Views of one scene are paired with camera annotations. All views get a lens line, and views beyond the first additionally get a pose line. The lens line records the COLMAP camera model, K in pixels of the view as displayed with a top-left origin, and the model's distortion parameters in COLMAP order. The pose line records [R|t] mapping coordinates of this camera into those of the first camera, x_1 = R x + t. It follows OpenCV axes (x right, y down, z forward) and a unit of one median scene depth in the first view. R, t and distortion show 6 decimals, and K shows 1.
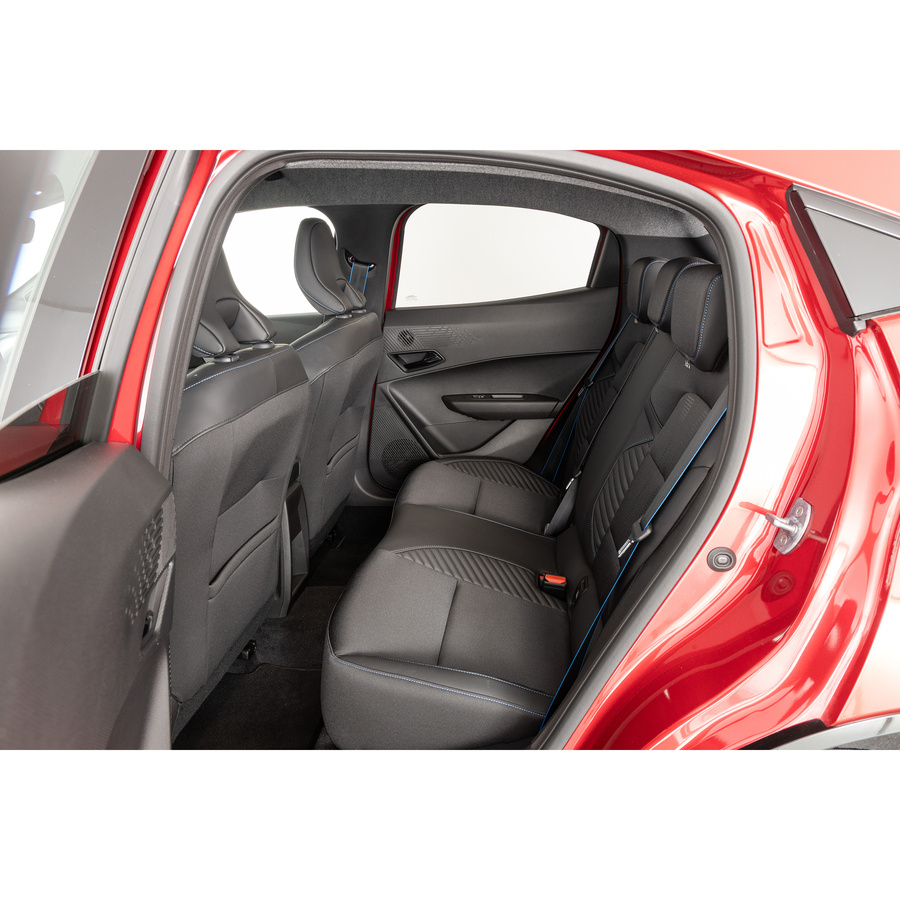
lens RADIAL K [[698.9, 0, 446.5], [0, 698.9, 455.8], [0, 0, 1]] dist [-0.009608, 0.002138]
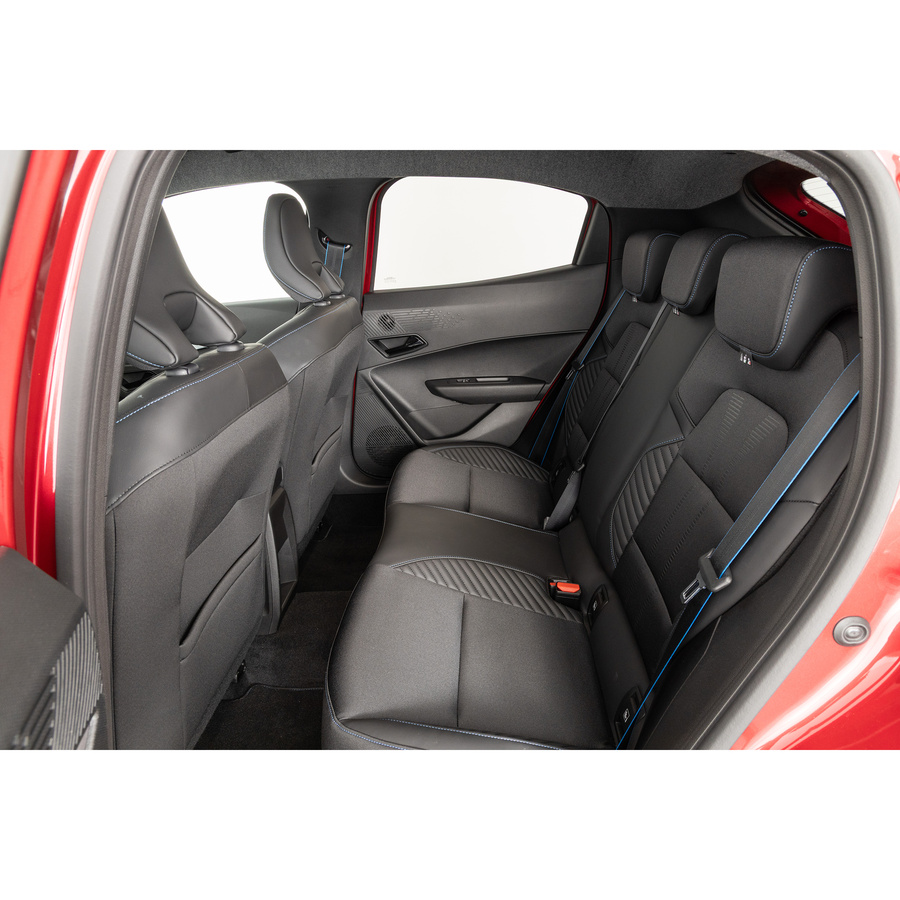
lens RADIAL K [[598.5, 0, 445.9], [0, 598.5, 453.5], [0, 0, 1]] dist [0.004087, -0.005312]
pose [[0.997424, -0.040514, 0.059189, -0.038125], [0.036228, 0.996763, 0.071769, -0.052325], [-0.061905, -0.069440, 0.995664, 0.188275]]
